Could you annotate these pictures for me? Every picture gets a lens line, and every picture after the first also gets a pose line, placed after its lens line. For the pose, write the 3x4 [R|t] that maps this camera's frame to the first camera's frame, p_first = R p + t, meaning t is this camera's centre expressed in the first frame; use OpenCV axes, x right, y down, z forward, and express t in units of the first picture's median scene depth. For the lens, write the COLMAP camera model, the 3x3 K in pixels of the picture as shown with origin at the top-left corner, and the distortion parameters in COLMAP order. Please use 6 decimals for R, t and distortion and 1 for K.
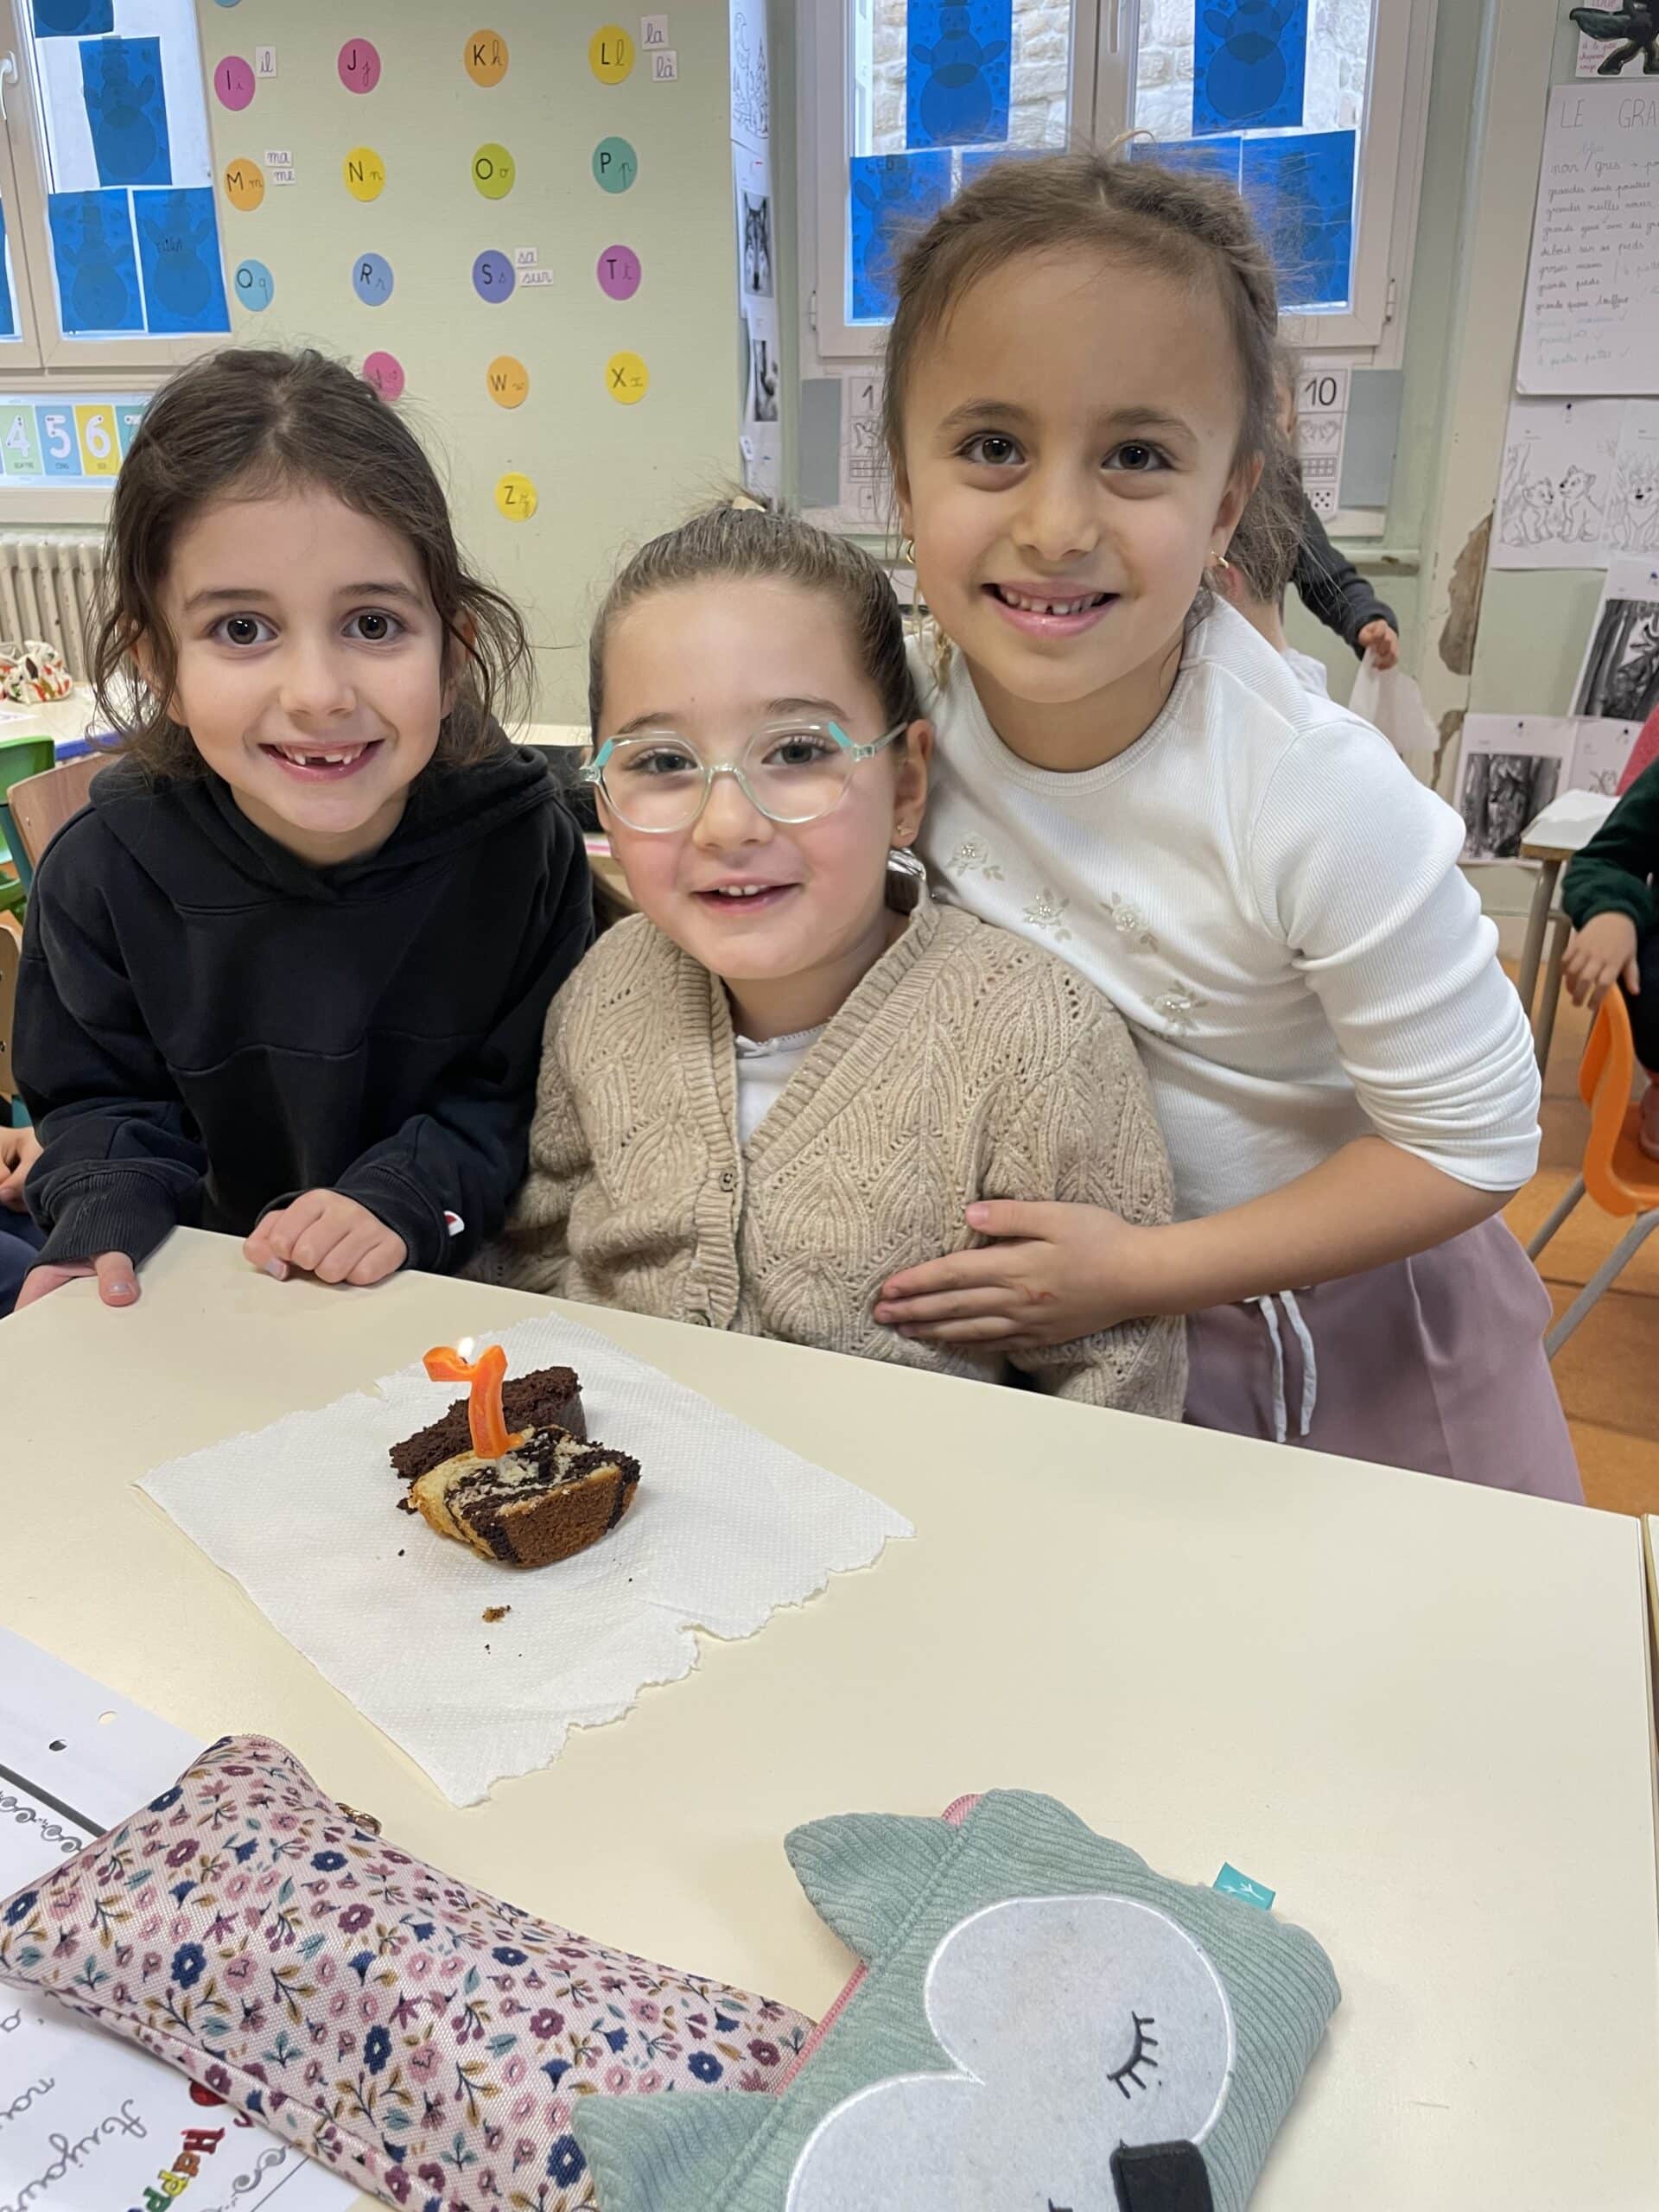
lens RADIAL K [[1640.7, 0, 847.3], [0, 1640.7, 1105.2], [0, 0, 1]] dist [-0.055802, -0.007767]
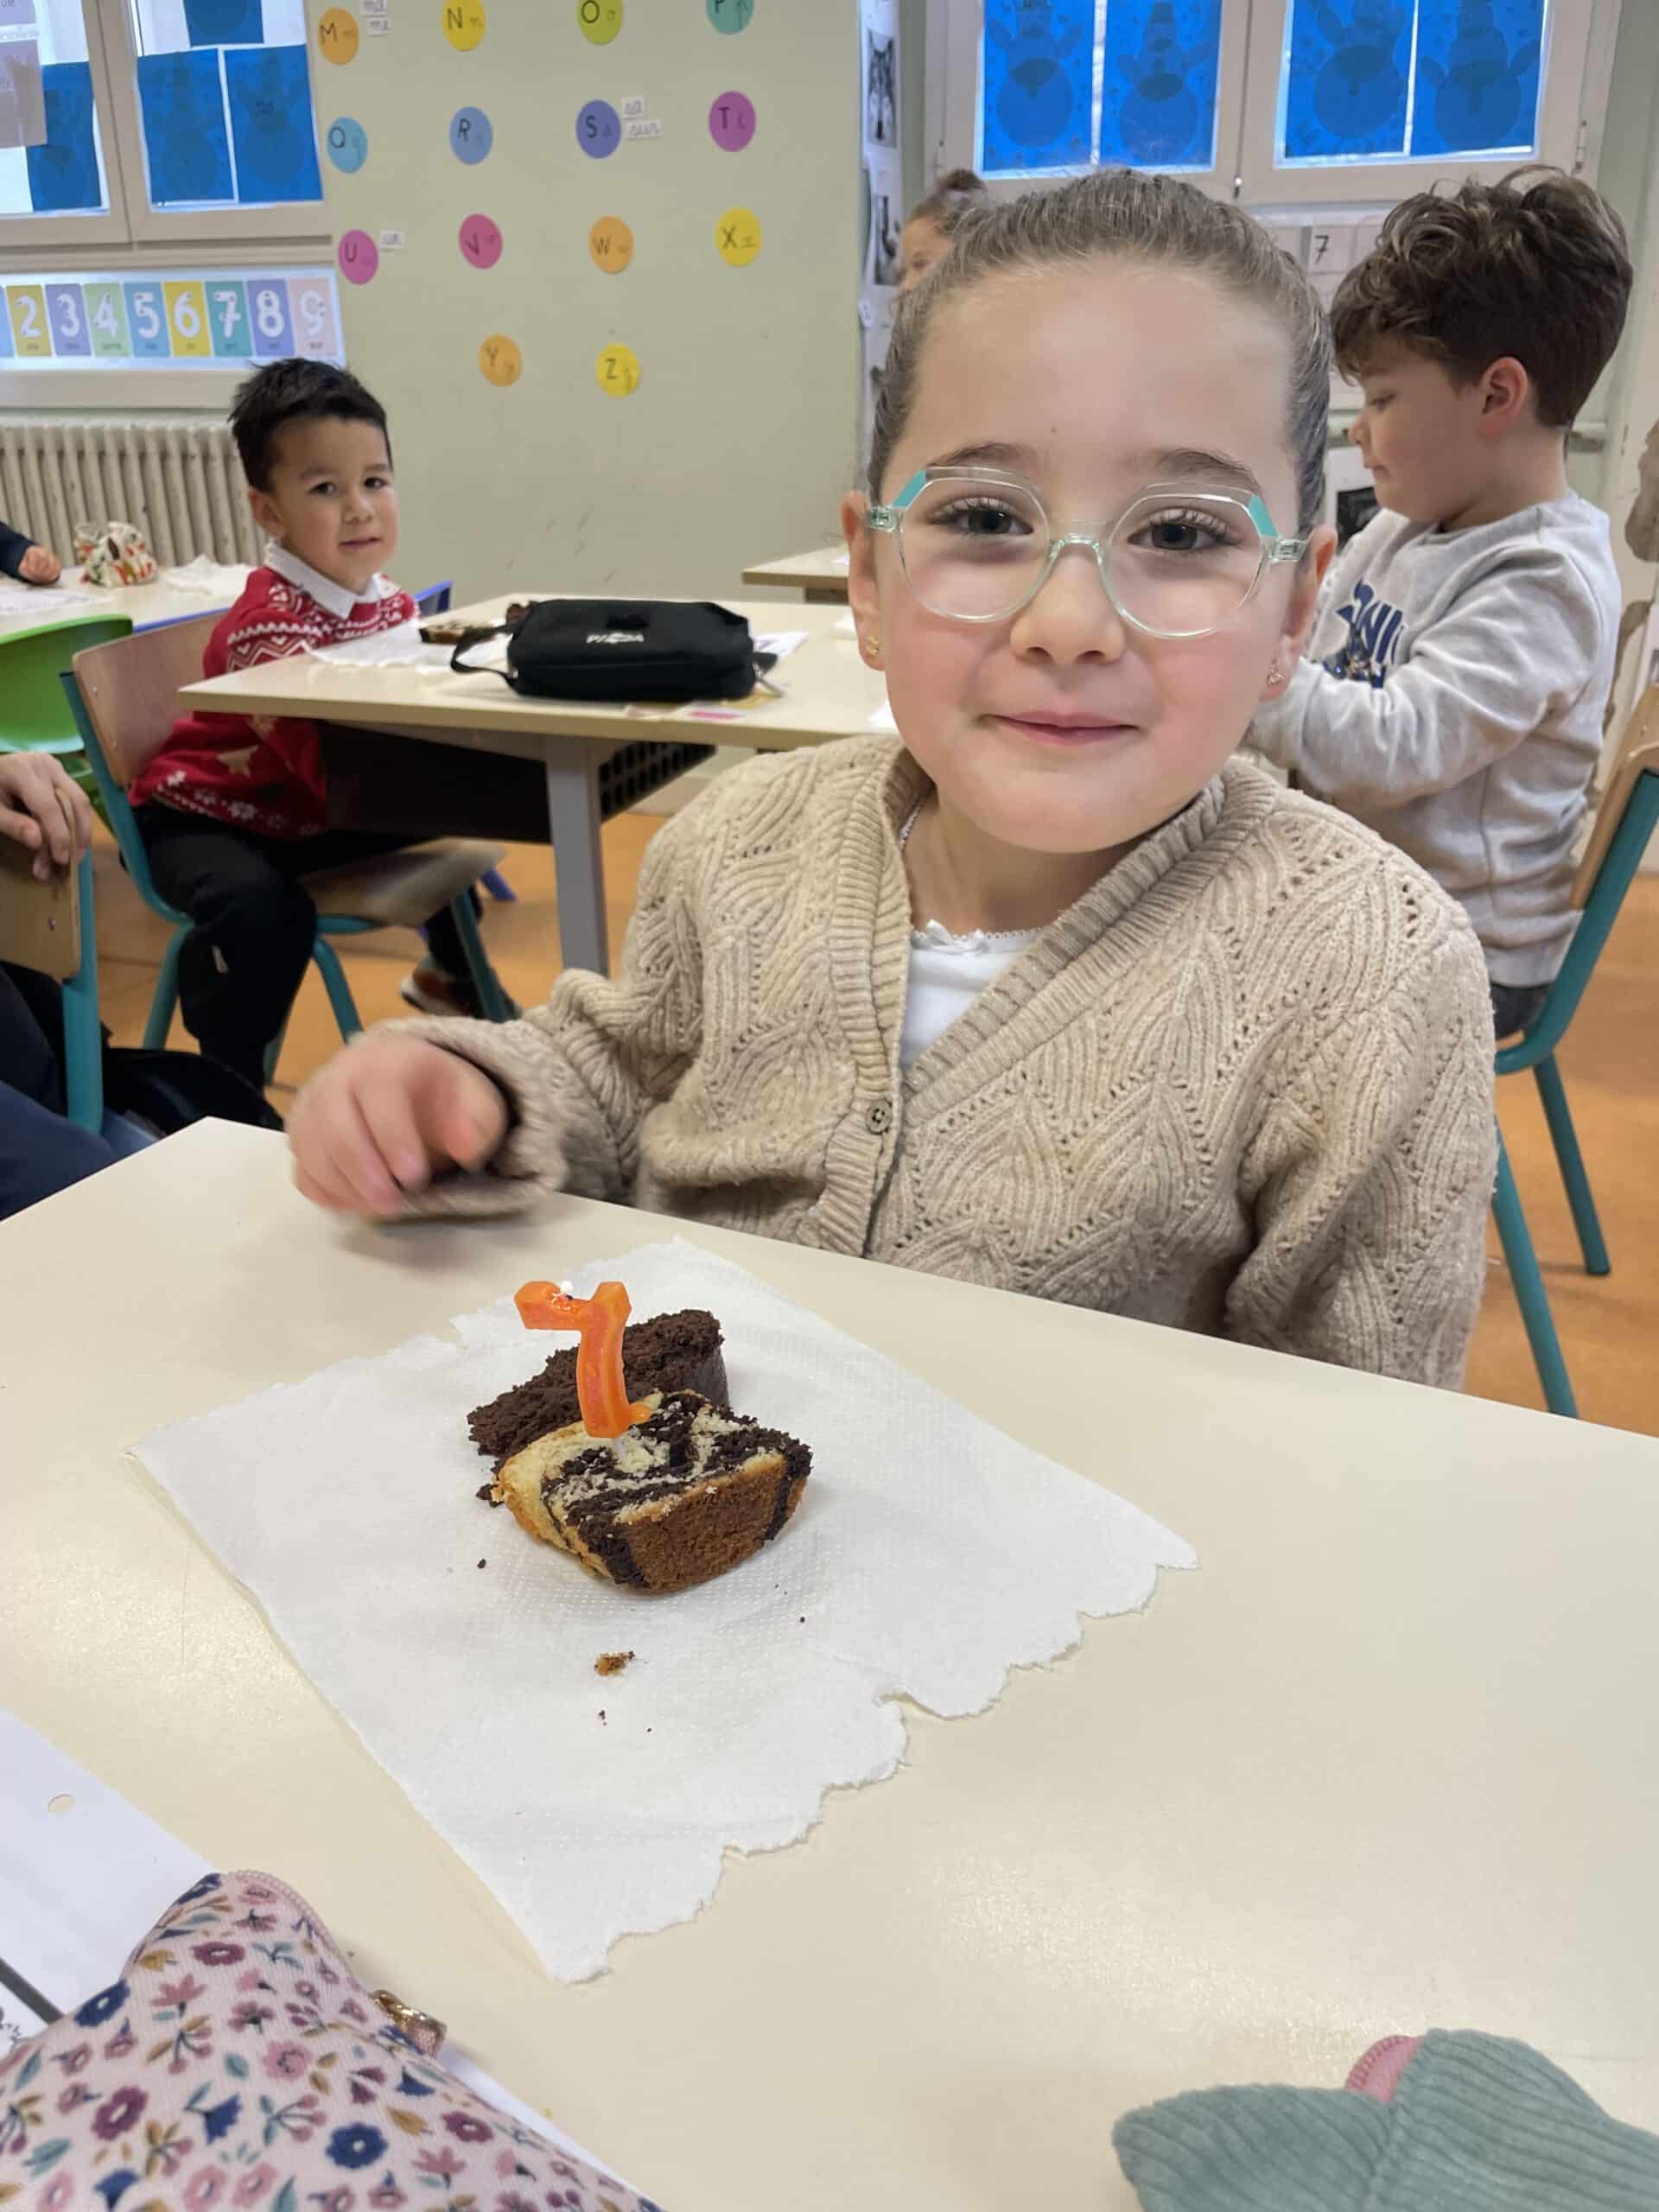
lens RADIAL K [[1741.0, 0, 817.3], [0, 1741.0, 1091.9], [0, 0, 1]] dist [-0.070303, -0.022352]
pose [[0.996605, 0.021893, -0.079366, -0.062881], [-0.018793, 0.999039, 0.039603, 0.029766], [0.080156, -0.037977, 0.996059, 0.231902]]
